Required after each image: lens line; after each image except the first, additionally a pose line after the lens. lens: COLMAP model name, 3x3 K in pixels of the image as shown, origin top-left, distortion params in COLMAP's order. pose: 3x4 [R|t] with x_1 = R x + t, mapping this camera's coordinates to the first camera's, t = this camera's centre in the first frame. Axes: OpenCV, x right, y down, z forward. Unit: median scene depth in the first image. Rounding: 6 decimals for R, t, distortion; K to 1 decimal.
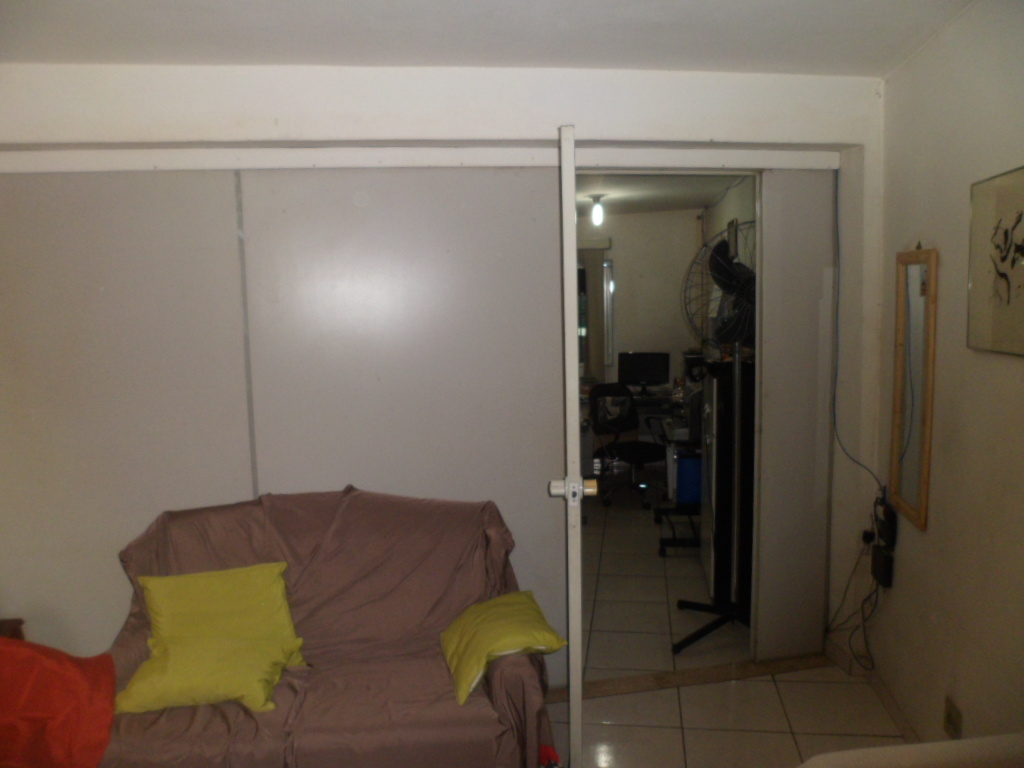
lens RADIAL K [[791.6, 0, 512.0], [0, 791.6, 384.0], [0, 0, 1]] dist [-0.048636, 0.001046]
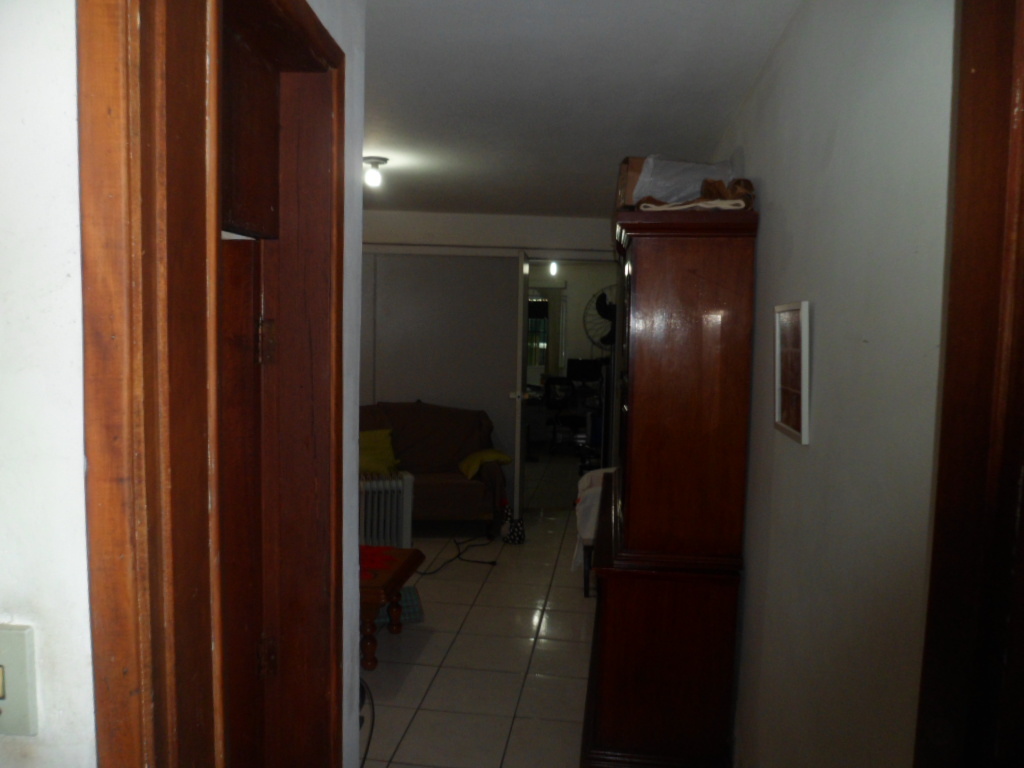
lens RADIAL K [[804.2, 0, 537.4], [0, 804.2, 386.1], [0, 0, 1]] dist [-0.056355, 0.005673]
pose [[0.997907, 0.039402, 0.051278, 0.005979], [-0.037874, 0.998819, -0.030445, 0.141944], [-0.052417, 0.028439, 0.998220, -1.194382]]
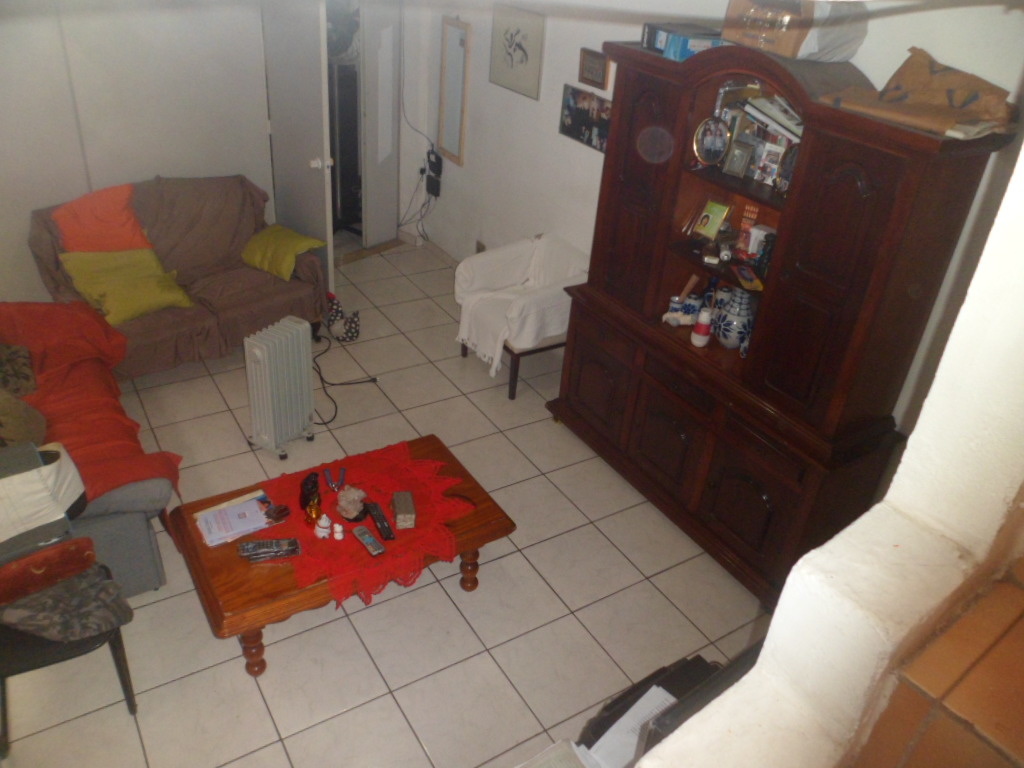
lens RADIAL K [[804.2, 0, 537.4], [0, 804.2, 386.1], [0, 0, 1]] dist [-0.056355, 0.005673]
pose [[0.728161, -0.274617, 0.627986, -0.734187], [-0.032408, 0.901406, 0.431761, -0.187825], [-0.684640, -0.334743, 0.647469, -0.637520]]
